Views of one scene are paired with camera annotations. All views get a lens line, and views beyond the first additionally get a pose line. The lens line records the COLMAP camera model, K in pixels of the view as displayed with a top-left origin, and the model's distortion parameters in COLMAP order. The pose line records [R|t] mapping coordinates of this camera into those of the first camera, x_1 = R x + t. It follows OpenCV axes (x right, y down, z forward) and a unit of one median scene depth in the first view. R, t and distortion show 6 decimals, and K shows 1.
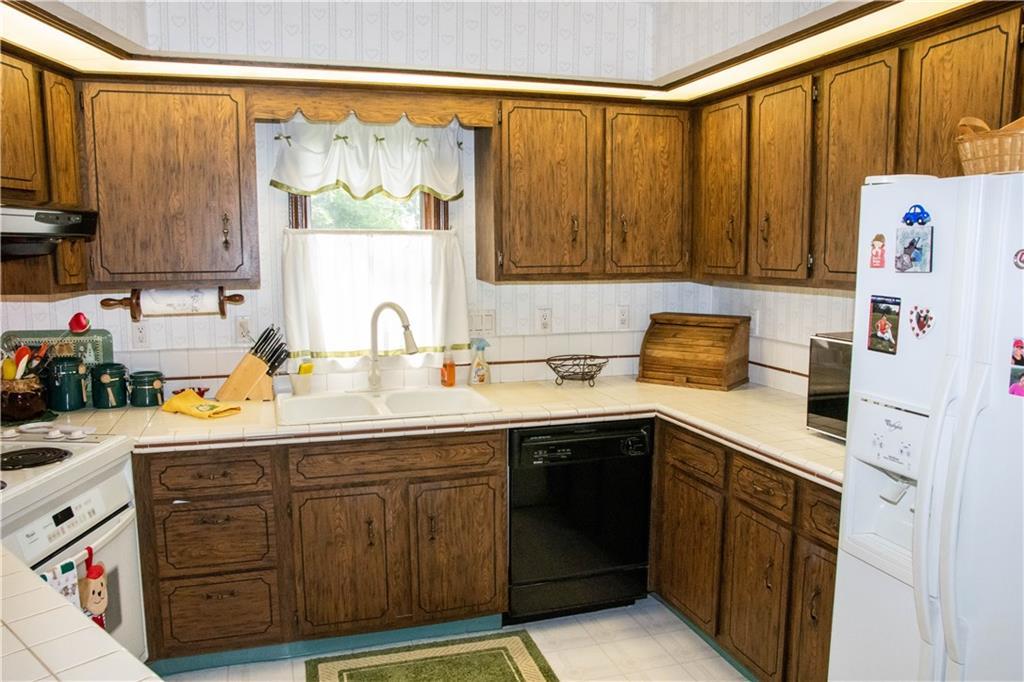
lens RADIAL K [[742.1, 0, 506.8], [0, 742.1, 350.0], [0, 0, 1]] dist [-0.108850, 0.059983]
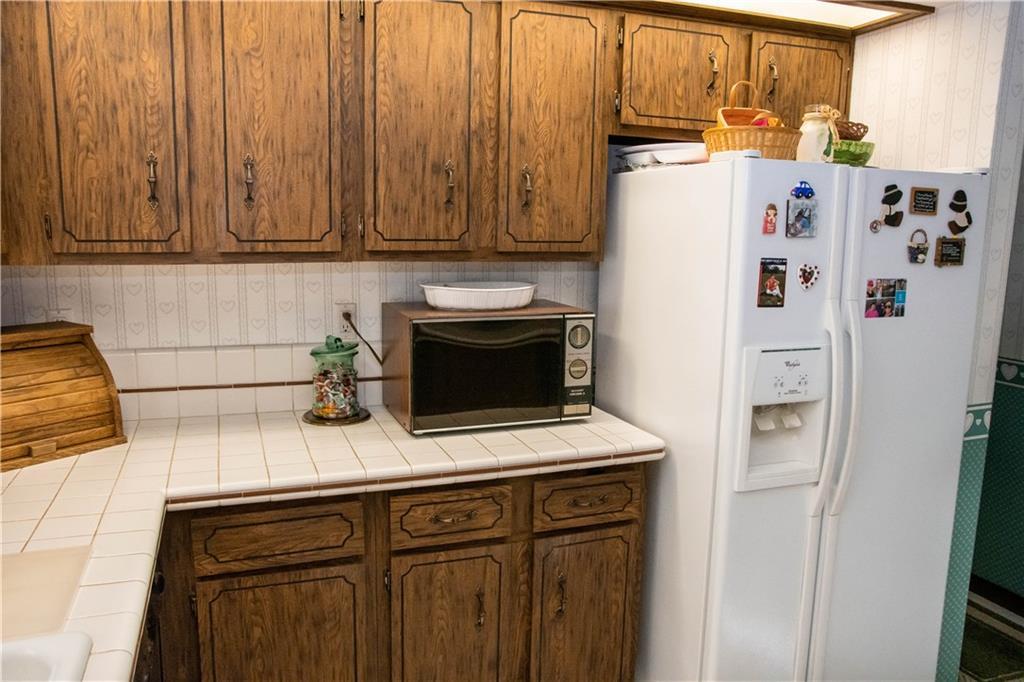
lens RADIAL K [[742.1, 0, 507.0], [0, 742.1, 342.4], [0, 0, 1]] dist [-0.108850, 0.059983]
pose [[-0.024391, -0.152920, 0.987938, -0.434827], [0.121002, 0.980514, 0.154758, -0.118977], [-0.992353, 0.123317, -0.005412, 0.985145]]
